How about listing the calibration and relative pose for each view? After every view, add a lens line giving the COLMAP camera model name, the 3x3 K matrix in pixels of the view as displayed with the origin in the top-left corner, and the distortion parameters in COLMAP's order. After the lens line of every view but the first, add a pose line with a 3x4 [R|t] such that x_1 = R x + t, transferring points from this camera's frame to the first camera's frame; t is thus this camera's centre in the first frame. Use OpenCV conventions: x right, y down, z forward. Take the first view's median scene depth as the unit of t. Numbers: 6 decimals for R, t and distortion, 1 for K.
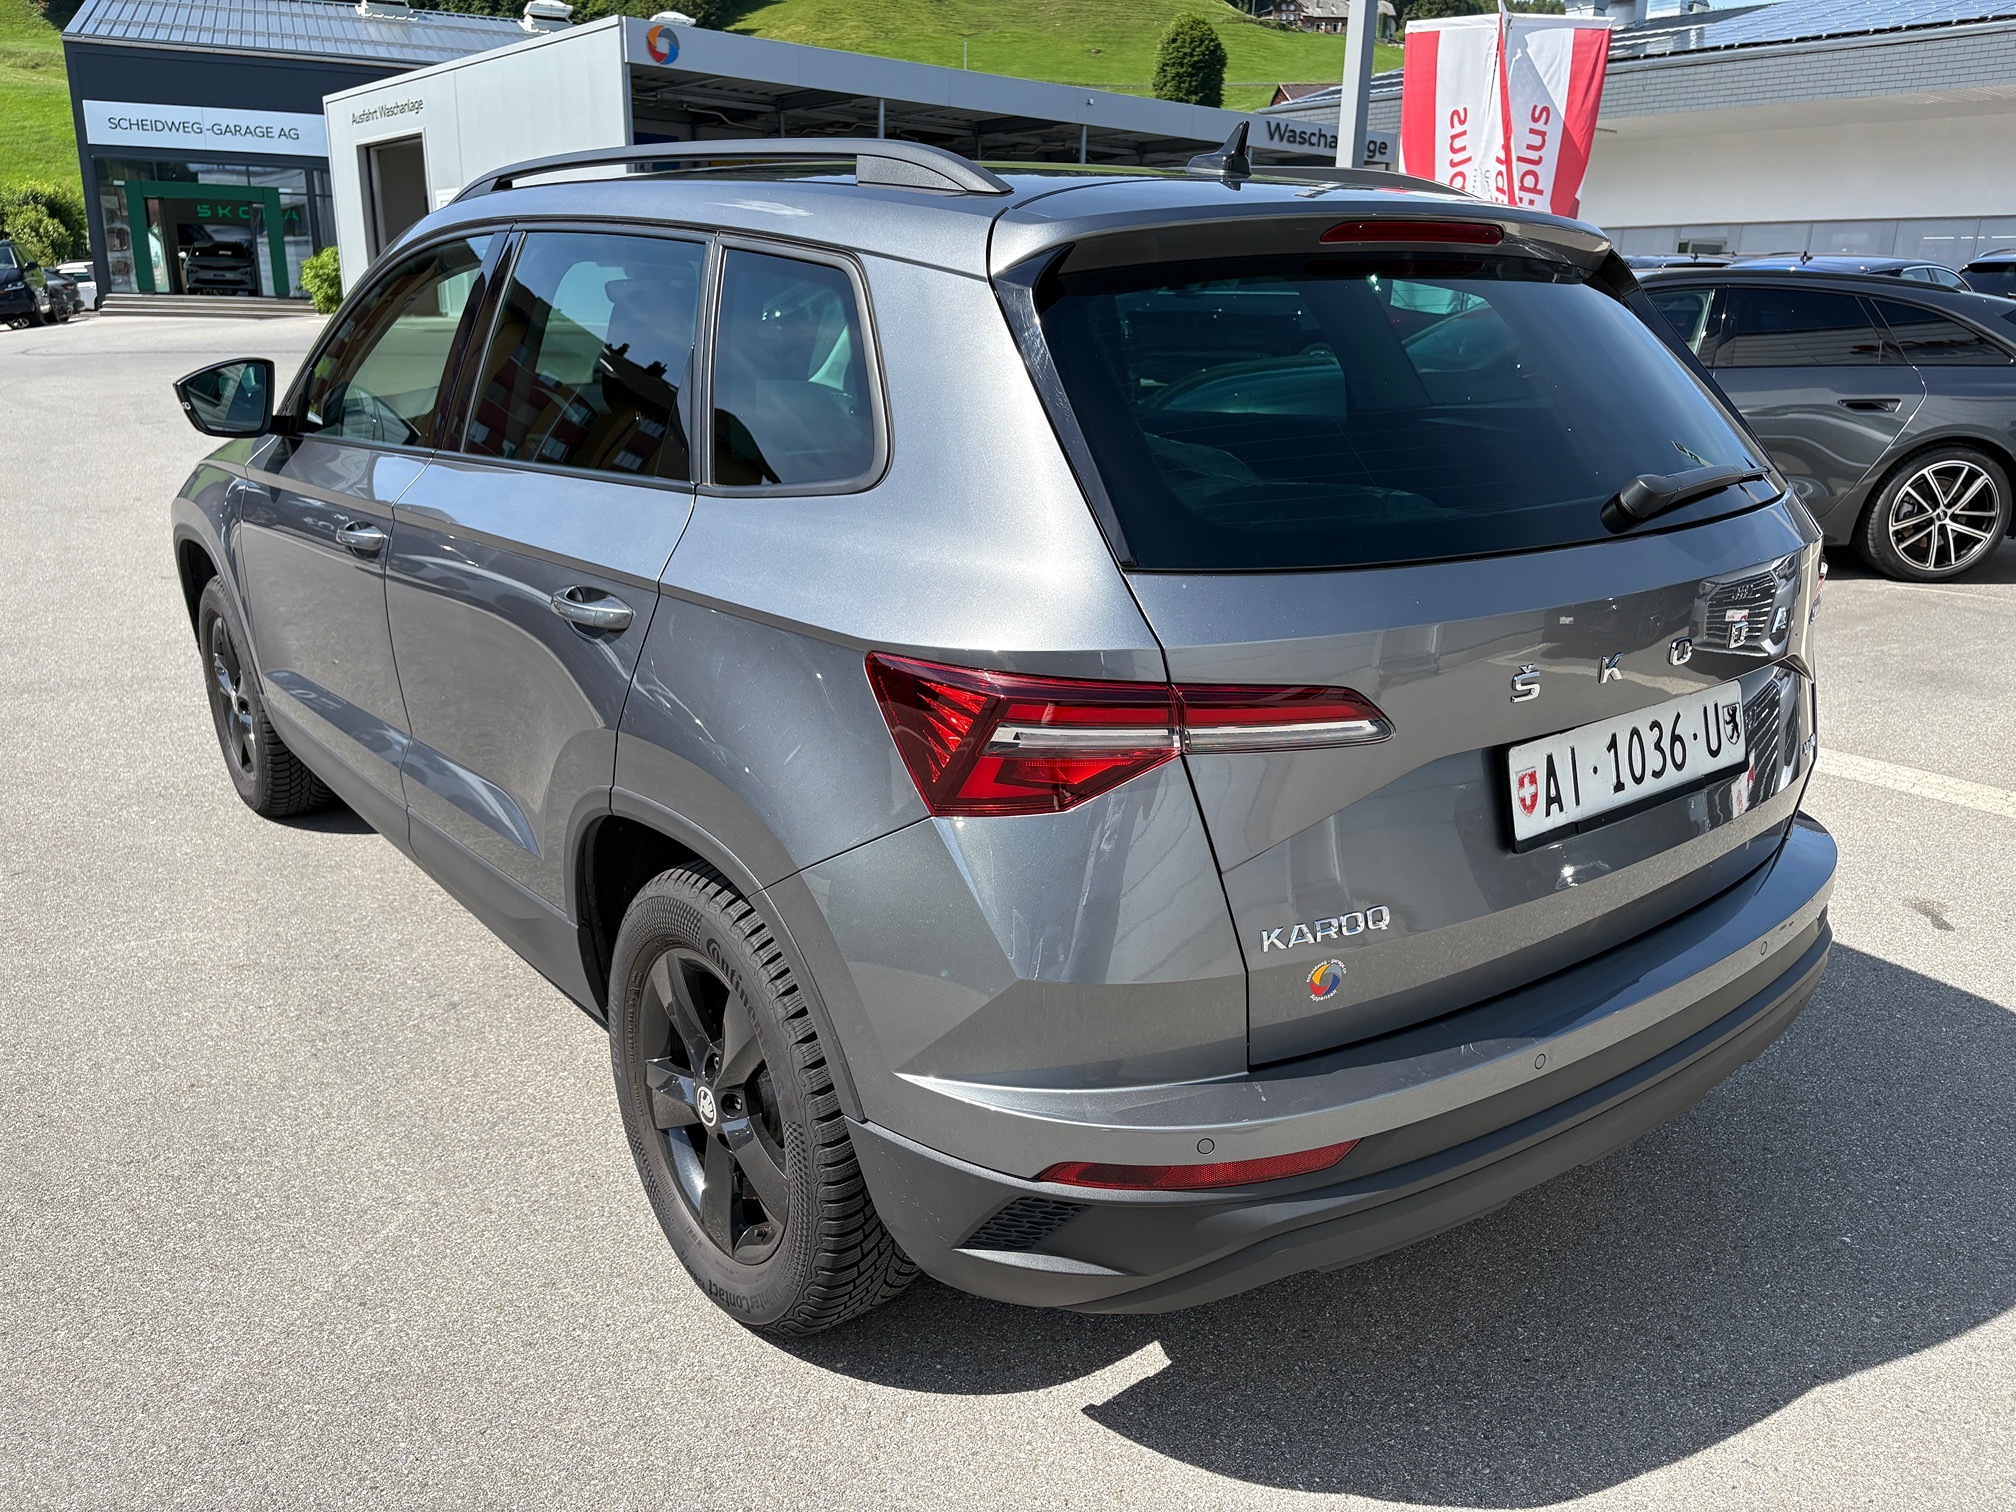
lens RADIAL K [[1541.2, 0, 994.9], [0, 1541.2, 704.1], [0, 0, 1]] dist [0.095637, -0.110579]
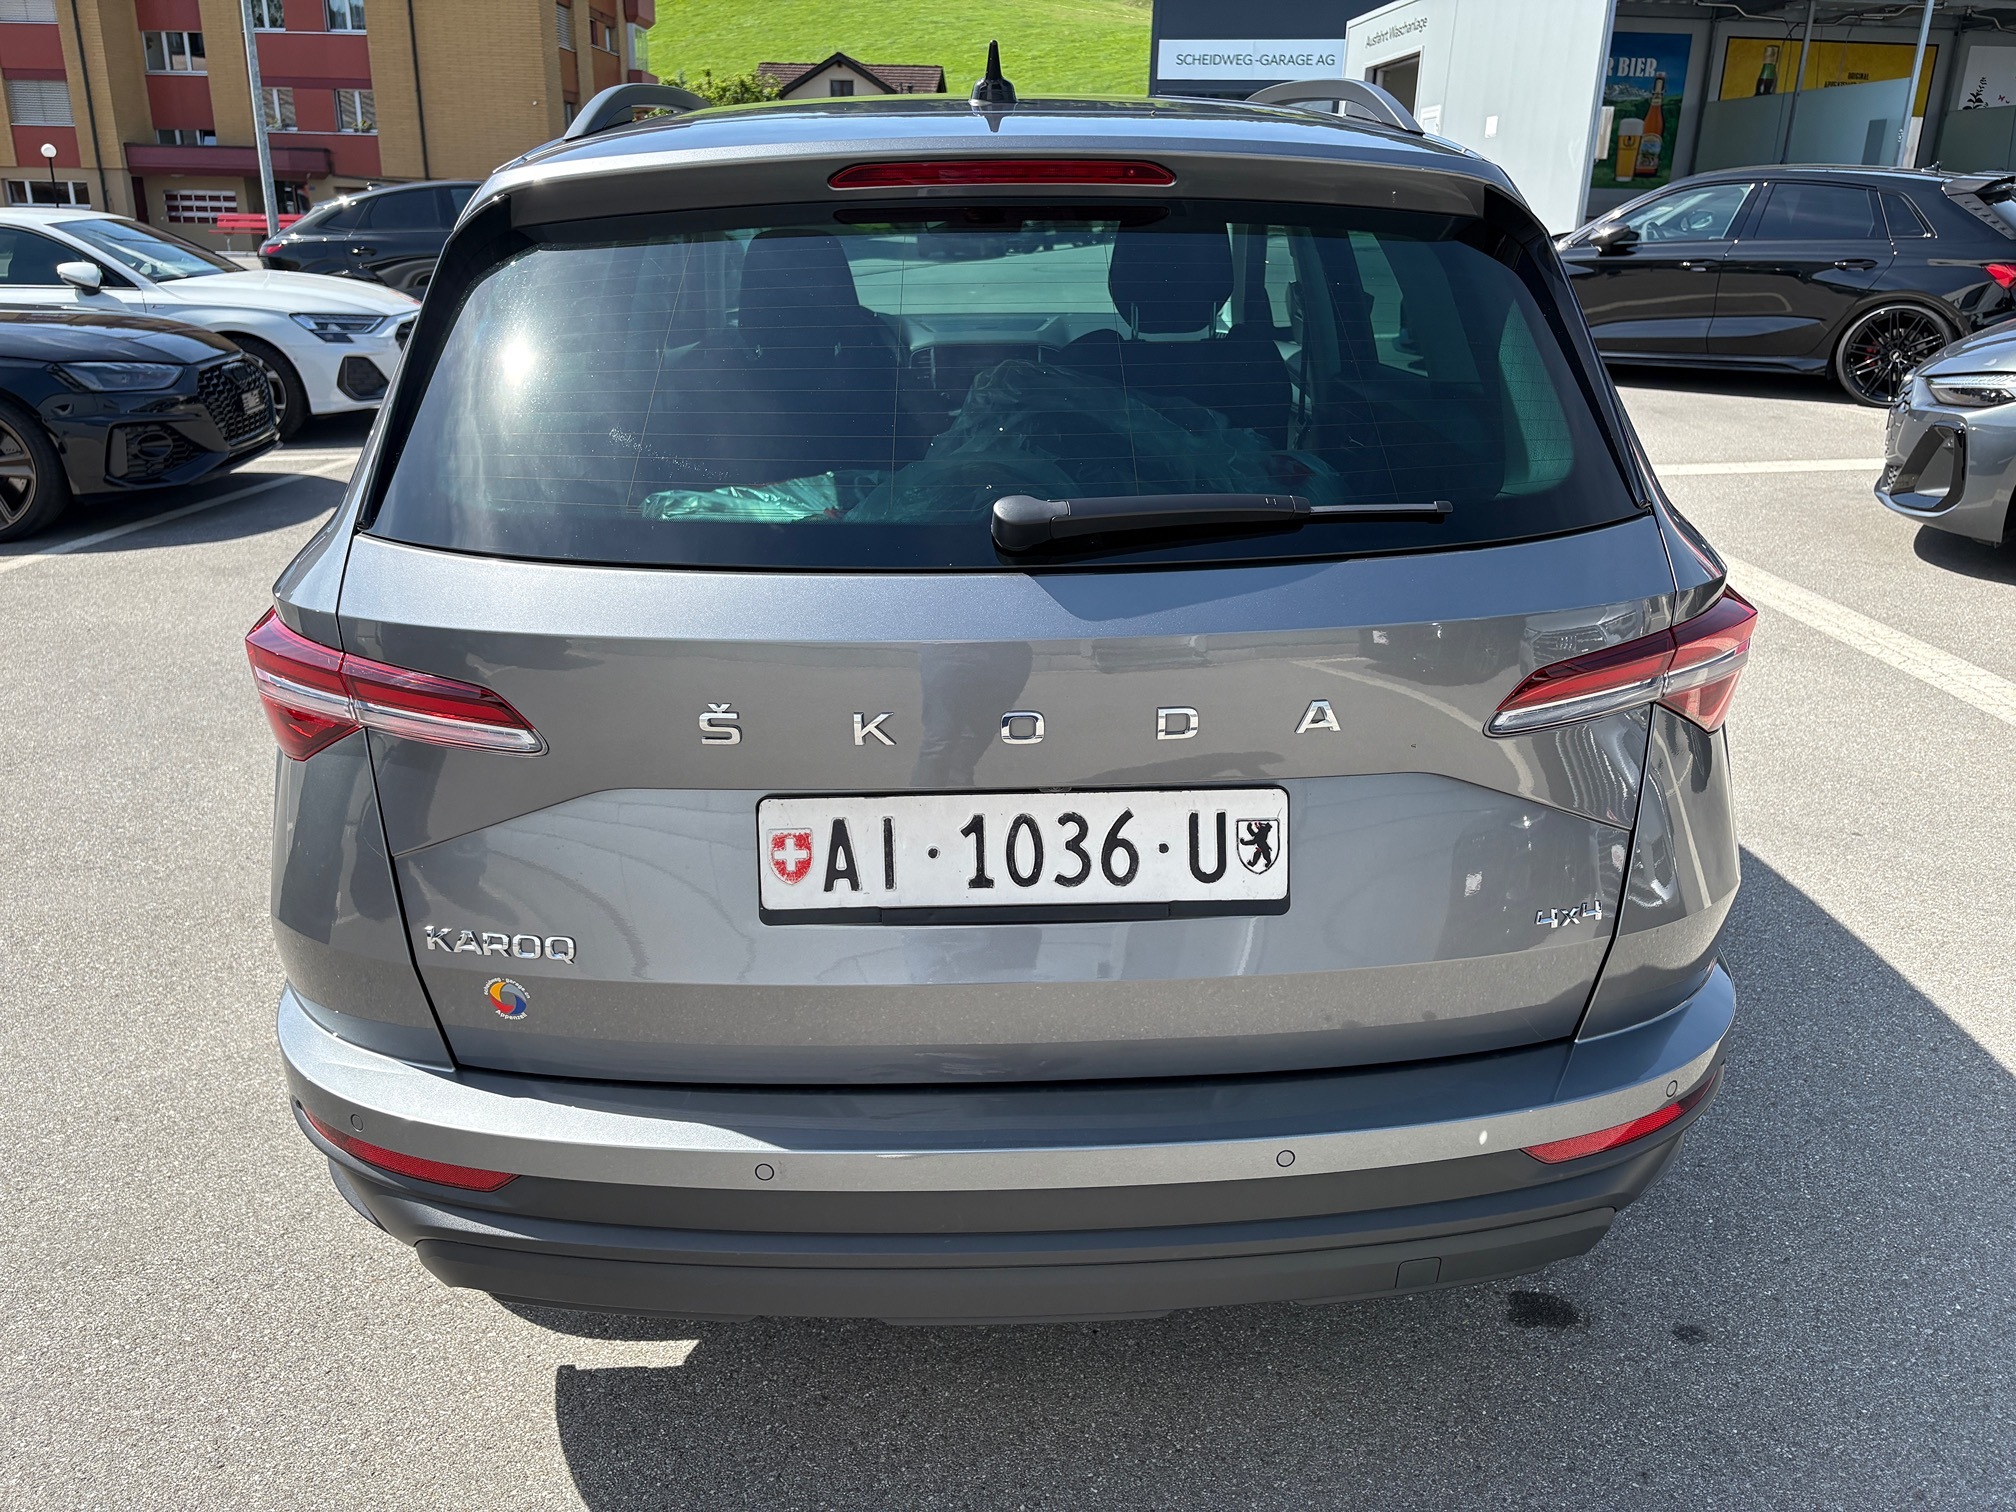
lens RADIAL K [[1541.2, 0, 994.9], [0, 1541.2, 704.1], [0, 0, 1]] dist [0.095637, -0.110579]
pose [[0.814373, 0.178357, -0.552255, 0.808312], [-0.151645, 0.983940, 0.094155, -0.110247], [0.560179, 0.007069, 0.828341, 0.337603]]
